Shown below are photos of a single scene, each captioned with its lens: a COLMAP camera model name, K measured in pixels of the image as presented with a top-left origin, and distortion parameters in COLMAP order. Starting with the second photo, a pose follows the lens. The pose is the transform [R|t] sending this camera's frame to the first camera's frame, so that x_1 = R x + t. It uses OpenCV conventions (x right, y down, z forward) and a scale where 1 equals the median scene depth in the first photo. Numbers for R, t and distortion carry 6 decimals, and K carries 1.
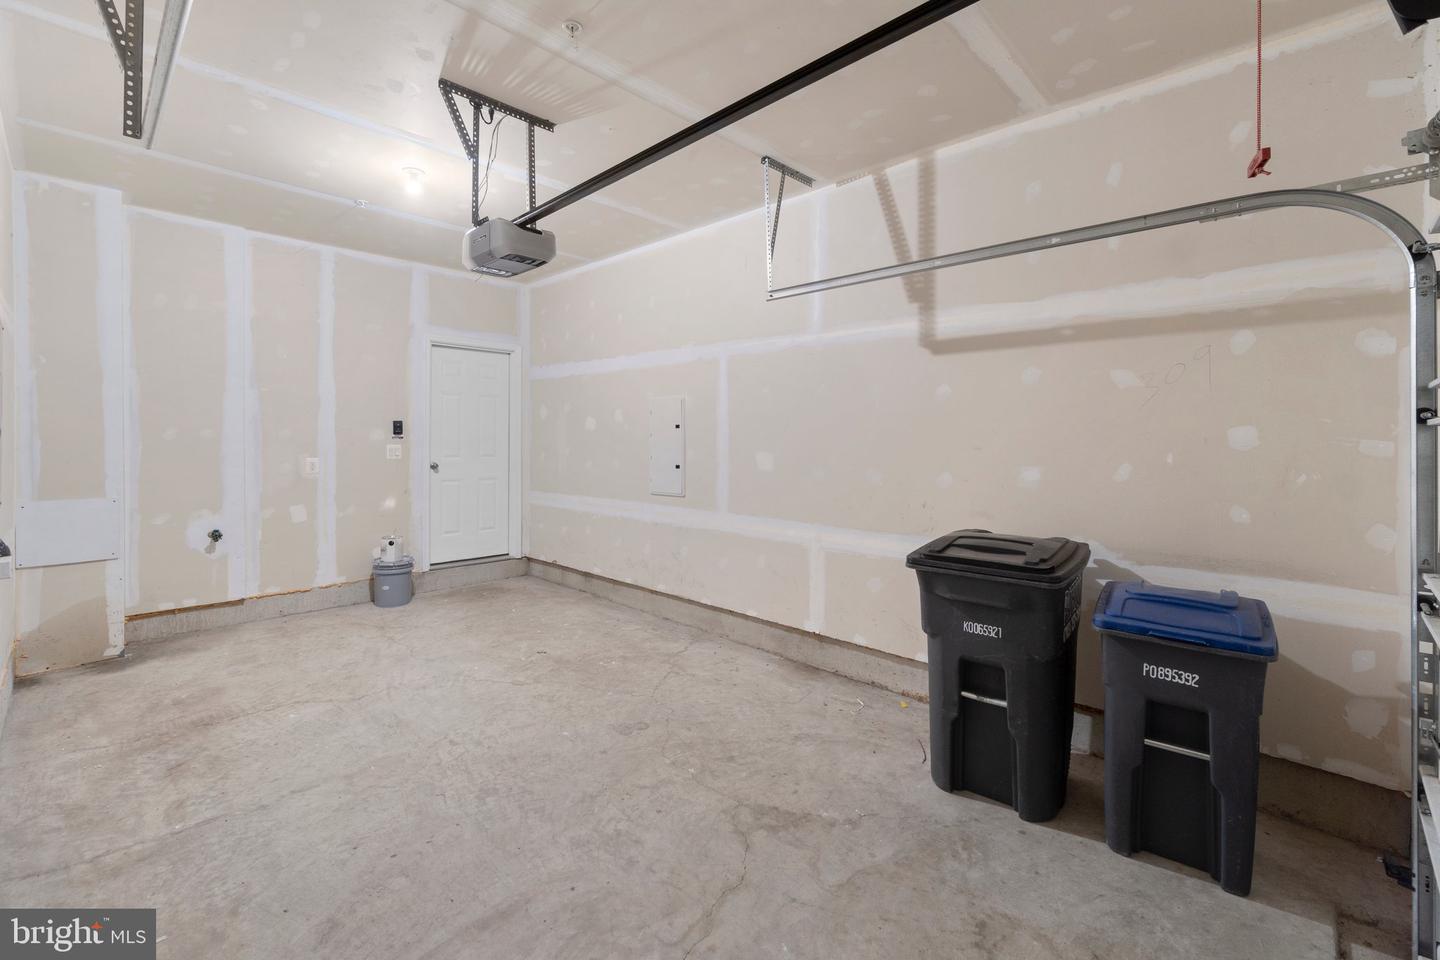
lens RADIAL K [[626.7, 0, 720.5], [0, 626.7, 436.5], [0, 0, 1]] dist [-0.002622, -0.000091]
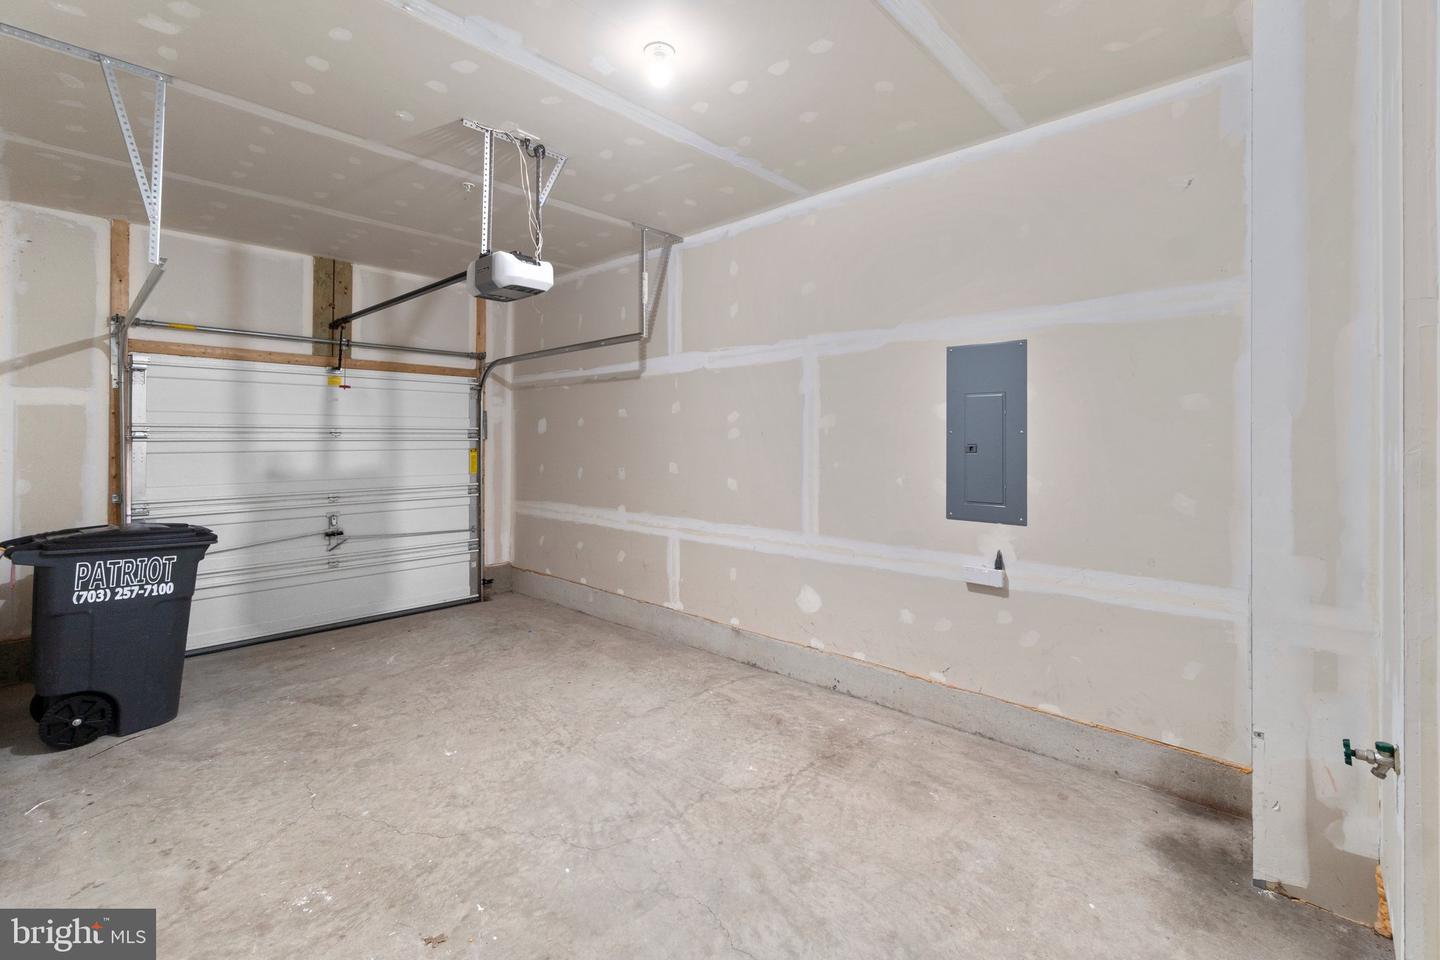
lens RADIAL K [[626.7, 0, 720.5], [0, 626.7, 436.5], [0, 0, 1]] dist [-0.002622, -0.000091]
pose [[-0.999921, -0.004436, -0.011753, -0.699179], [-0.004353, 0.999966, -0.007045, -0.019877], [0.011784, -0.006994, -0.999906, 2.106932]]
